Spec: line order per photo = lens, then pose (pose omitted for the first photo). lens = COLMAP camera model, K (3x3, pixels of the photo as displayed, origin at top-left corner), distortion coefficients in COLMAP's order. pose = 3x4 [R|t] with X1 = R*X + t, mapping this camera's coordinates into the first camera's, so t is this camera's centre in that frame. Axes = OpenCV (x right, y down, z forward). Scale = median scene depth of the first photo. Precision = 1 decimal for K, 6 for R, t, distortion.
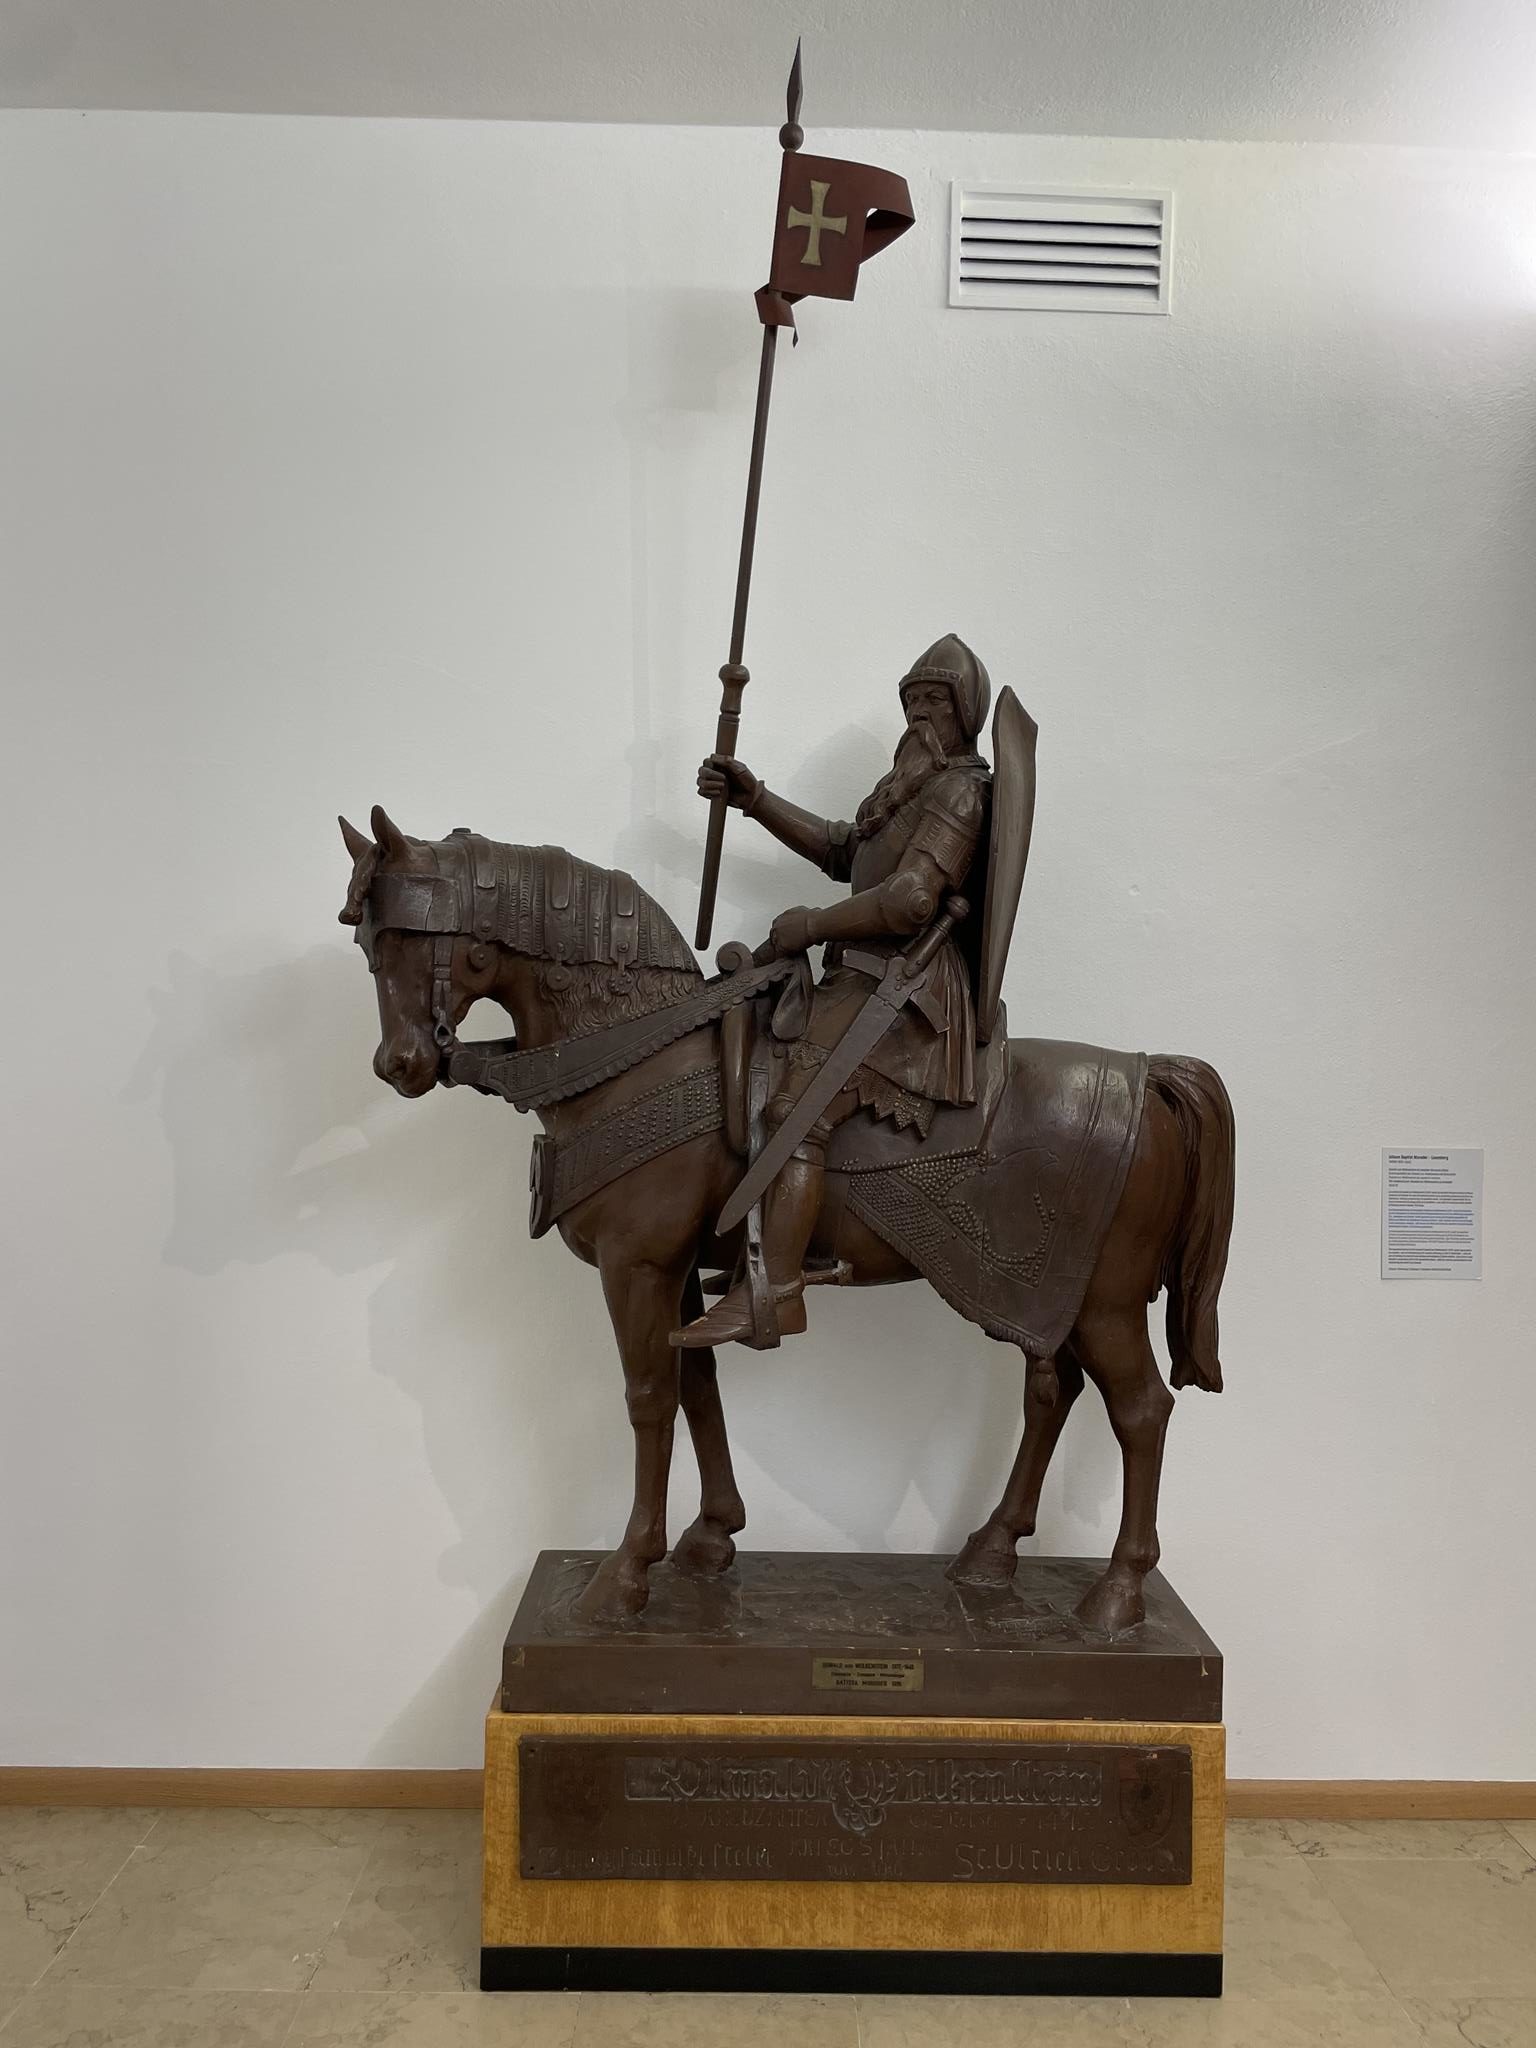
lens RADIAL K [[1546.9, 0, 766.0], [0, 1546.9, 1023.3], [0, 0, 1]] dist [0.003225, 0.000178]
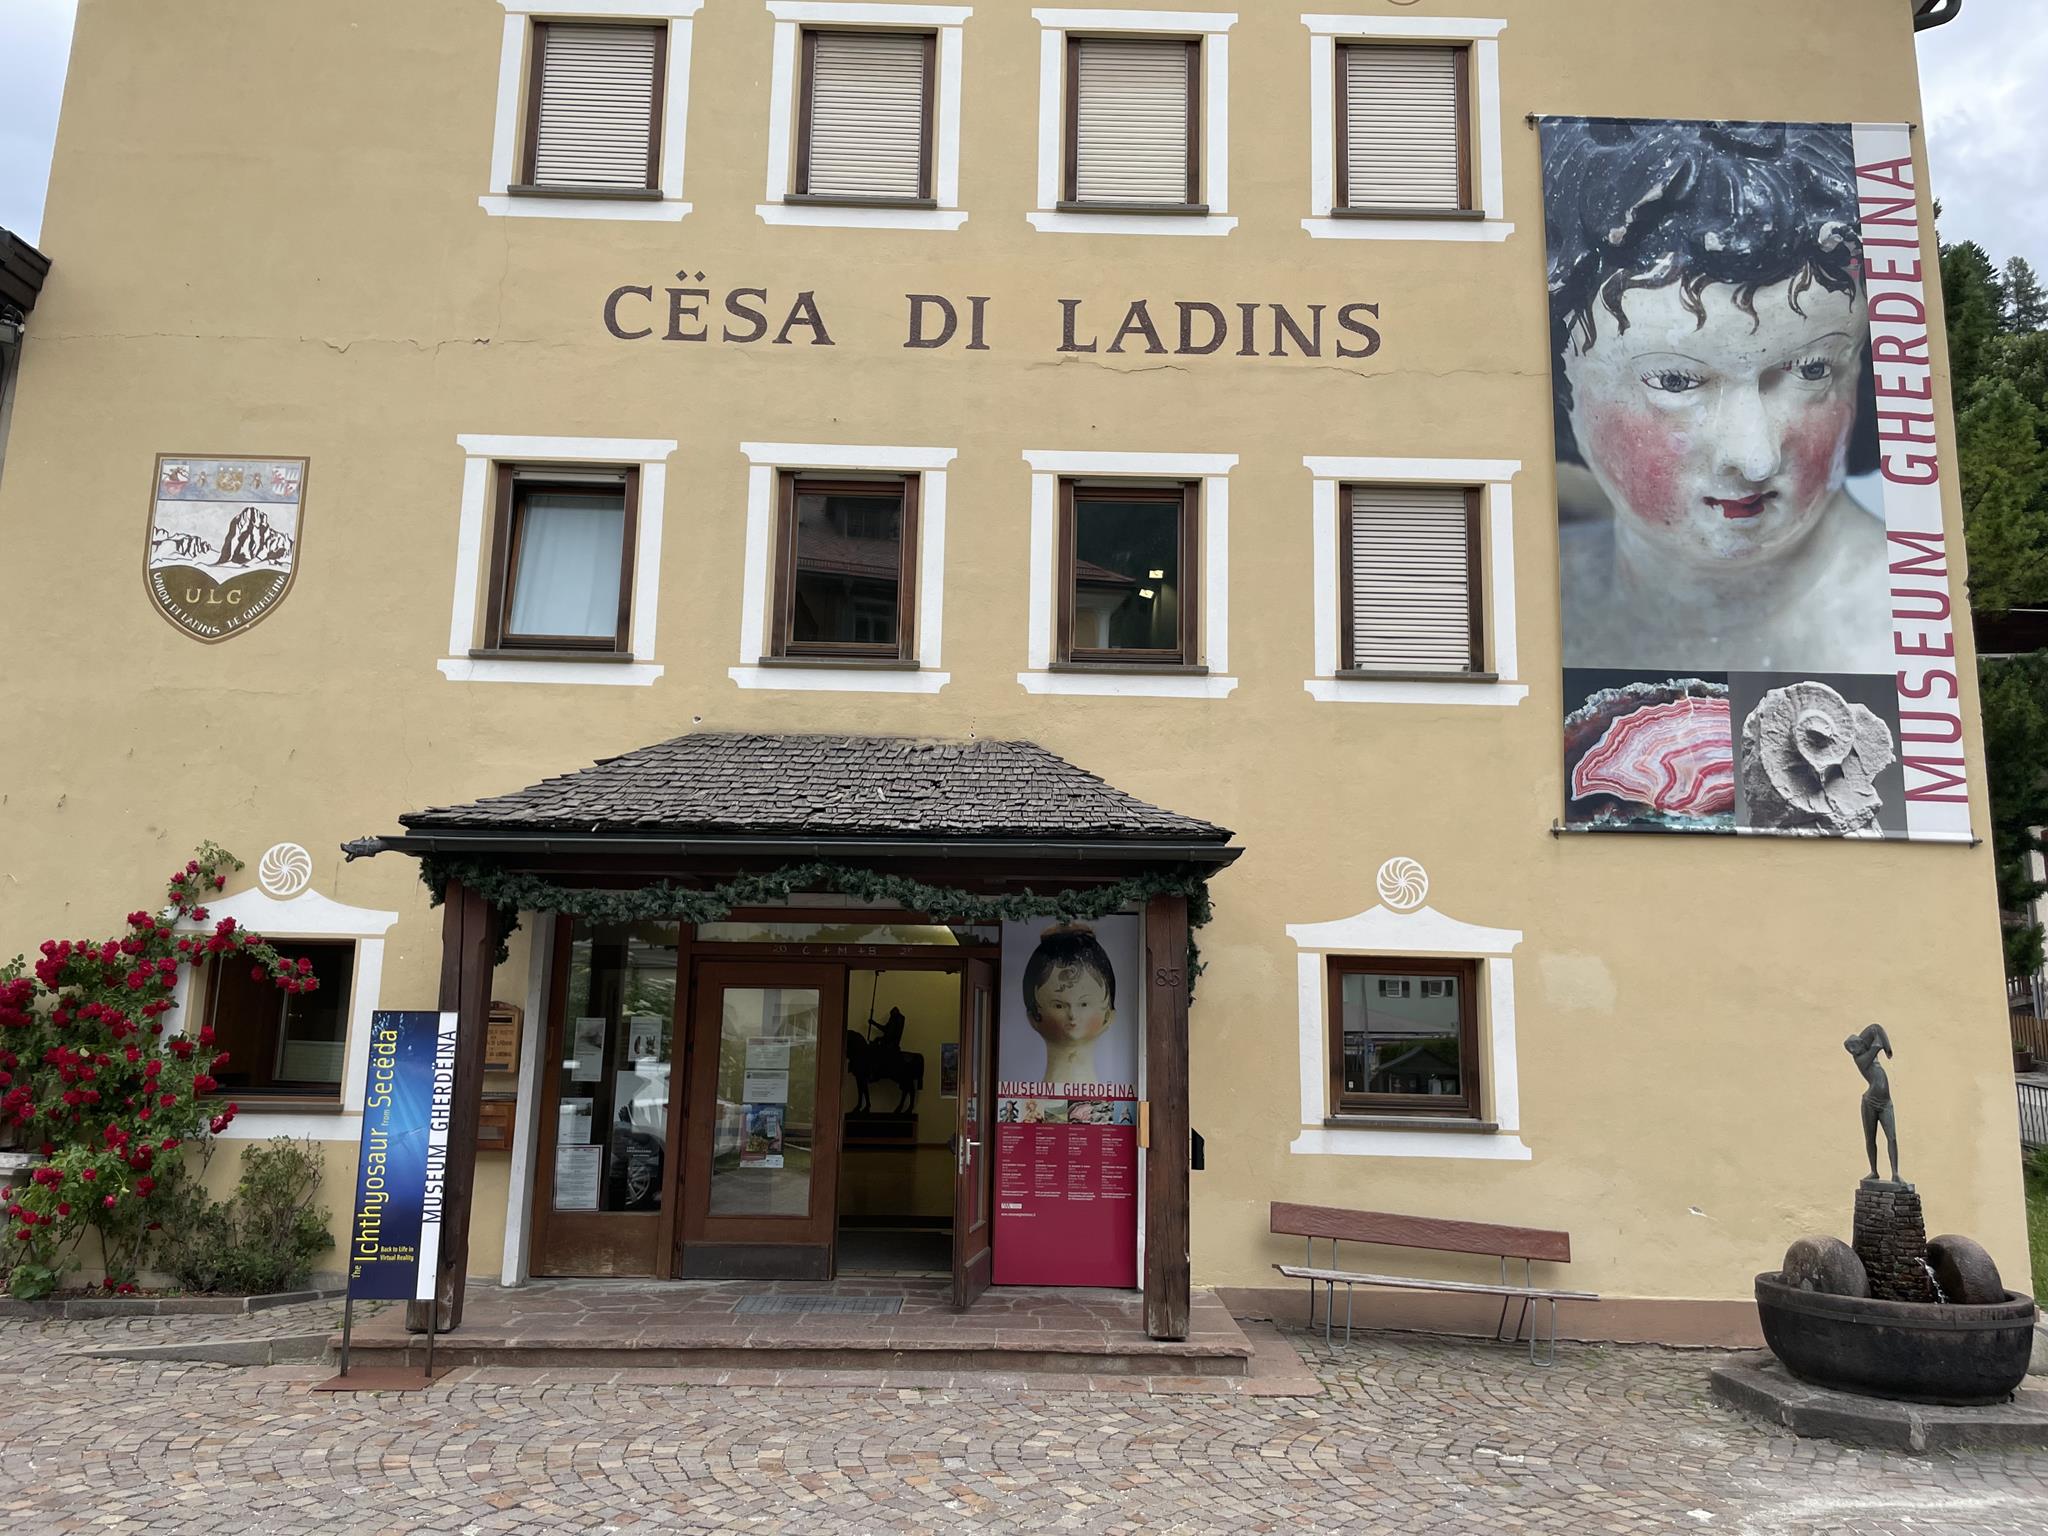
lens RADIAL K [[1546.9, 0, 1024.5], [0, 1546.9, 768.0], [0, 0, 1]] dist [0.003225, 0.000178]
pose [[0.968150, 0.058727, 0.243386, -1.407429], [-0.013212, 0.982731, -0.184570, 0.039097], [-0.250022, 0.175475, 0.952207, -7.855361]]
